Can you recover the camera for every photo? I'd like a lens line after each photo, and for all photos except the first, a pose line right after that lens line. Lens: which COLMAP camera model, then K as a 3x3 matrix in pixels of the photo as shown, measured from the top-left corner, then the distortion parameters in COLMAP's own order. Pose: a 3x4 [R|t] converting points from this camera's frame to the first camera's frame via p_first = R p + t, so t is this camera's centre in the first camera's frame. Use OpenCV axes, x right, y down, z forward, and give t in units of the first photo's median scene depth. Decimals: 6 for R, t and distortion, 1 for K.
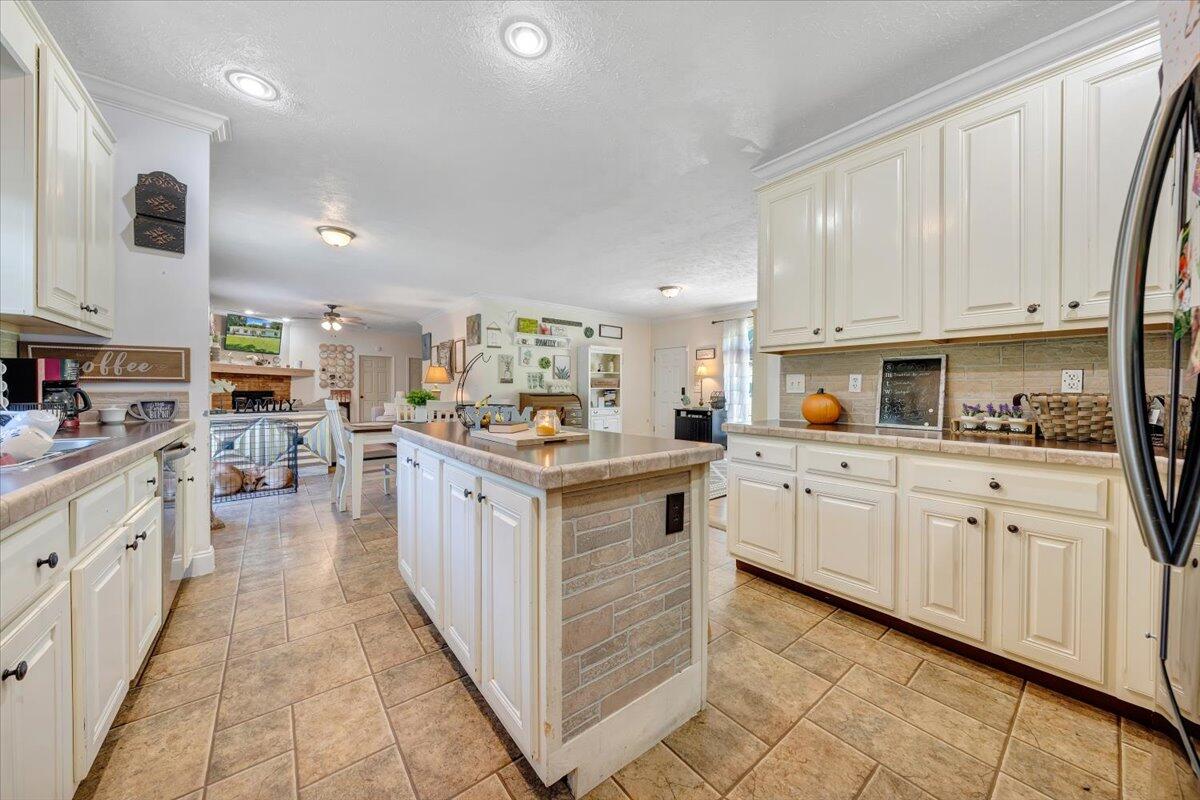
lens RADIAL K [[411.9, 0, 599.9], [0, 411.9, 393.5], [0, 0, 1]] dist [-0.006169, 0.000134]
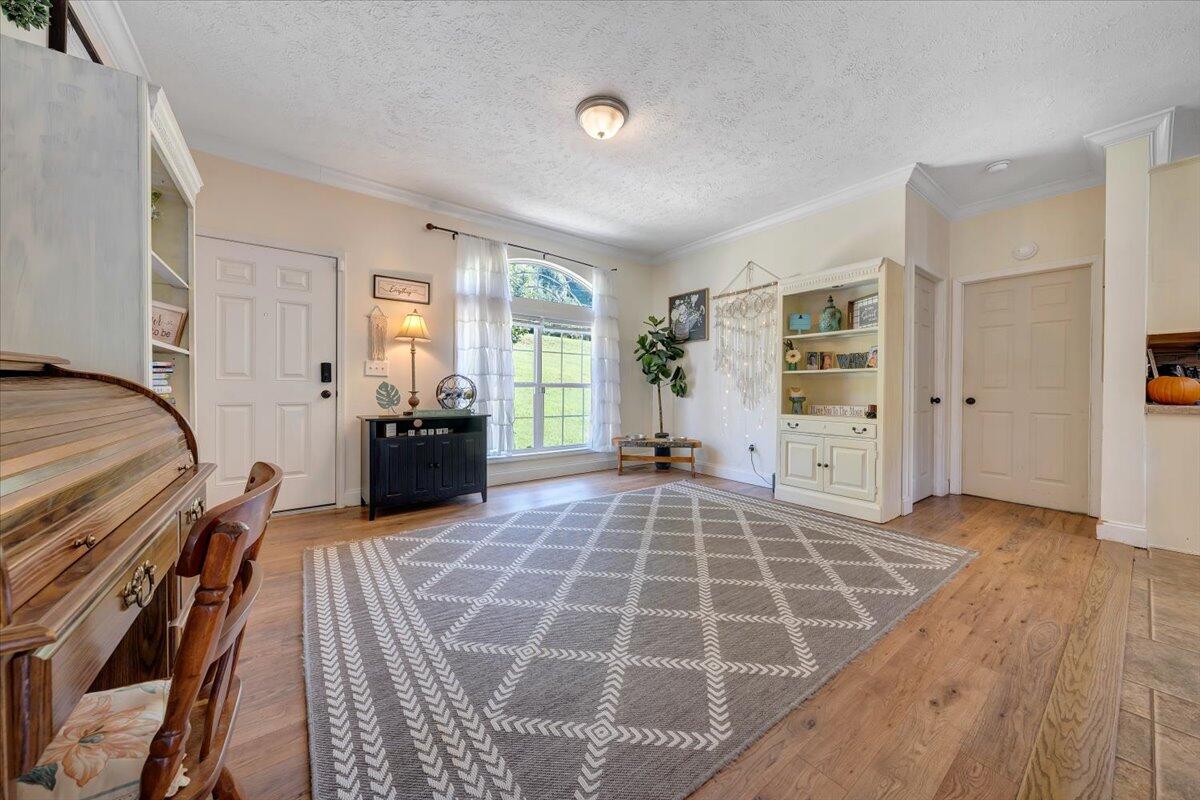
lens RADIAL K [[411.9, 0, 599.9], [0, 411.9, 393.5], [0, 0, 1]] dist [-0.006169, 0.000134]
pose [[0.031525, -0.019097, 0.999321, -0.633102], [0.001201, 0.999817, 0.019068, 0.025646], [-0.999502, 0.000599, 0.031542, 2.735939]]
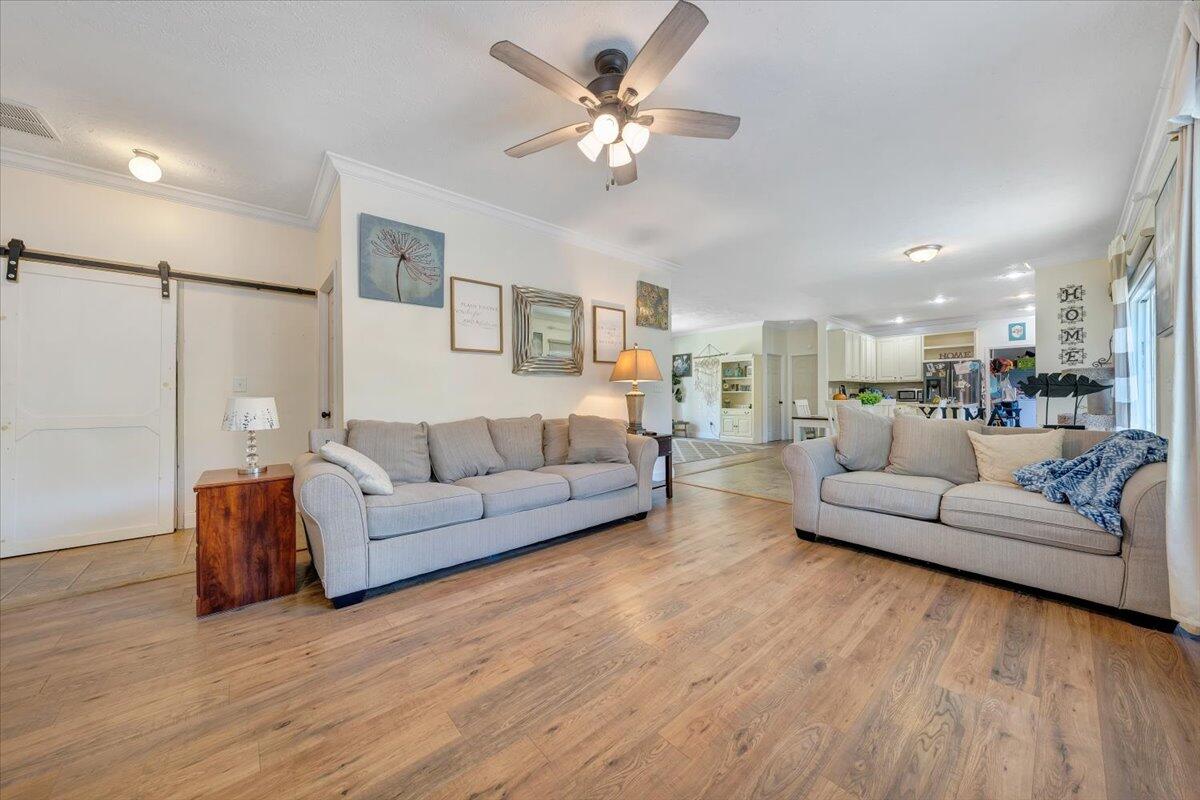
lens RADIAL K [[411.9, 0, 599.9], [0, 411.9, 393.5], [0, 0, 1]] dist [-0.006169, 0.000134]
pose [[-0.042715, -0.001067, 0.999087, -3.109587], [0.008826, 0.999960, 0.001446, -0.027872], [-0.999048, 0.008880, -0.042704, 3.483465]]
